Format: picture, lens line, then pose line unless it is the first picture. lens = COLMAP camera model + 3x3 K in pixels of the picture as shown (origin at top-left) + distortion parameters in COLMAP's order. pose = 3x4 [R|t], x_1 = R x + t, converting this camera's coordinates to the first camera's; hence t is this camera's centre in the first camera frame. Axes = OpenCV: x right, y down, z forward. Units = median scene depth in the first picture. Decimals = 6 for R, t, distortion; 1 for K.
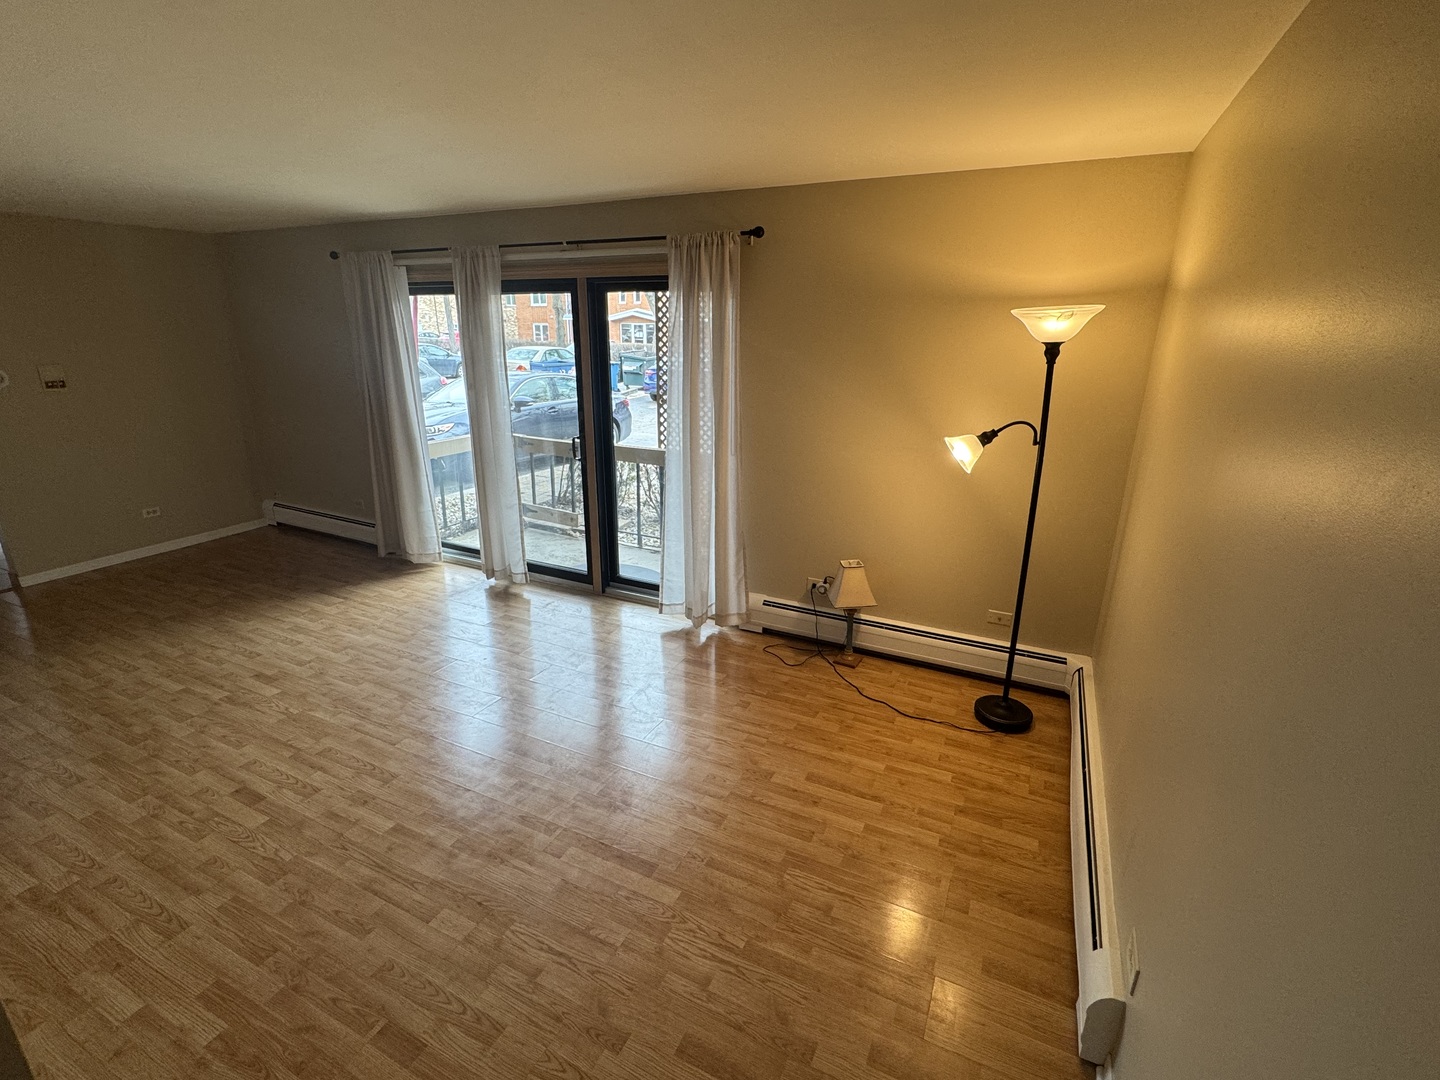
lens RADIAL K [[662.5, 0, 718.2], [0, 662.5, 540.4], [0, 0, 1]] dist [-0.001663, -0.000663]
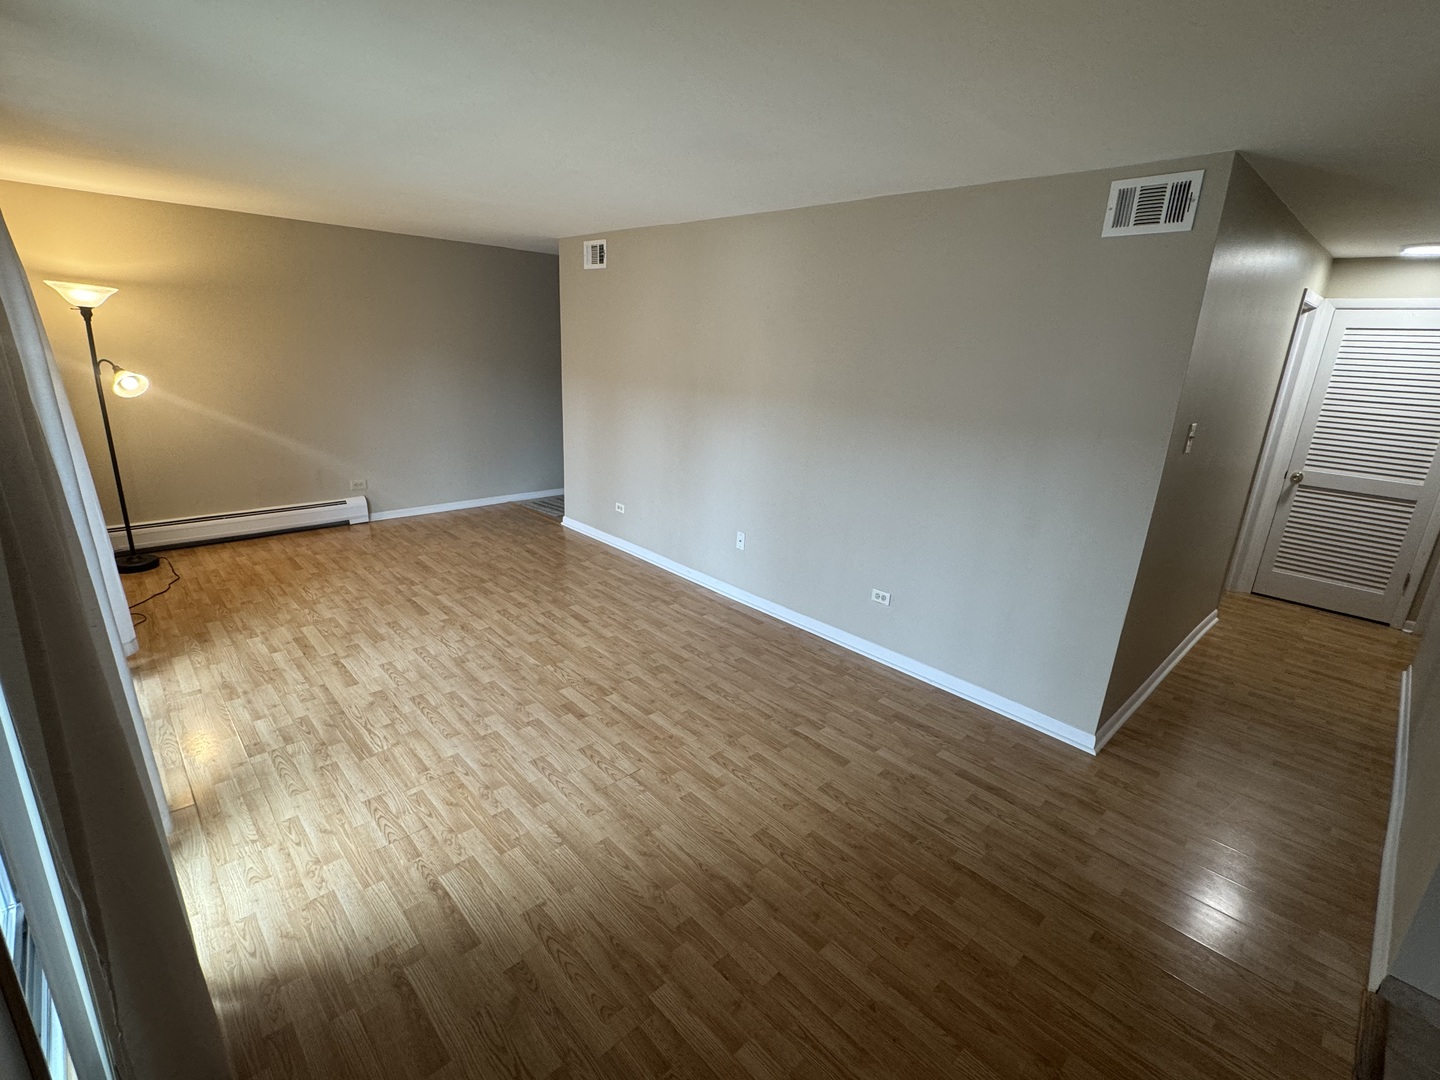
lens RADIAL K [[662.5, 0, 720.4], [0, 662.5, 539.4], [0, 0, 1]] dist [-0.001663, -0.000663]
pose [[-0.937122, -0.150795, 0.314742, -1.391391], [0.052853, 0.830116, 0.555080, -0.593810], [-0.344976, 0.536813, -0.769950, 1.863748]]
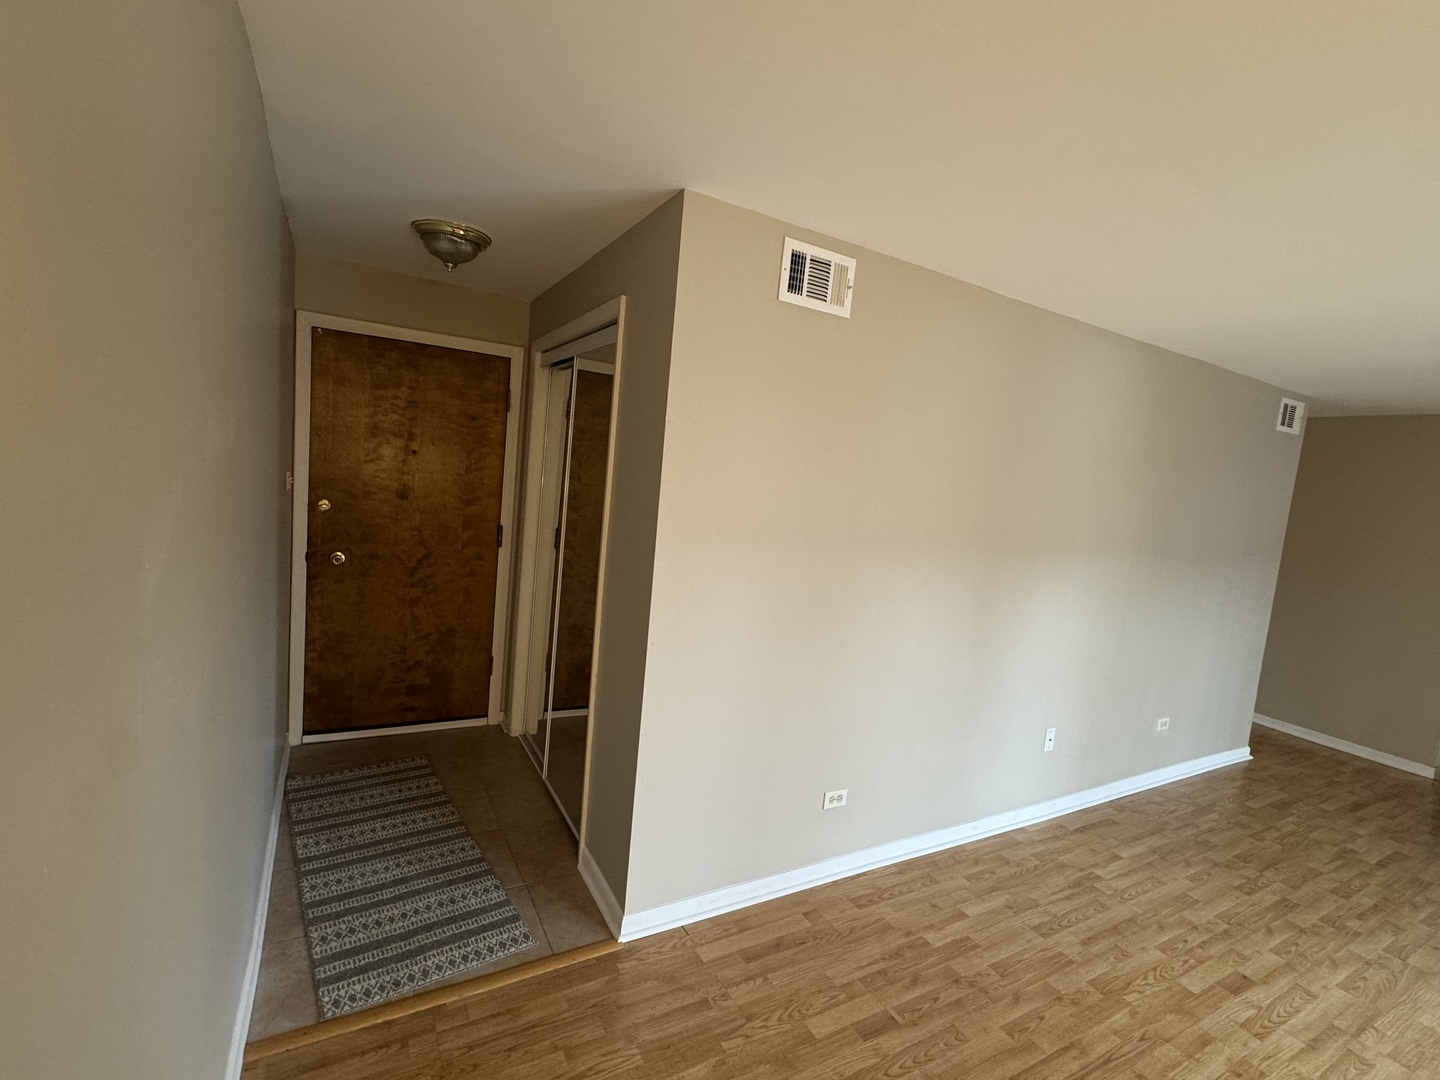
lens RADIAL K [[662.5, 0, 719.5], [0, 662.5, 541.7], [0, 0, 1]] dist [-0.001663, -0.000663]
pose [[-0.559516, 0.032552, -0.828180, 0.371467], [-0.347138, 0.898158, 0.269828, -0.137136], [0.752620, 0.438466, -0.491234, 0.602396]]
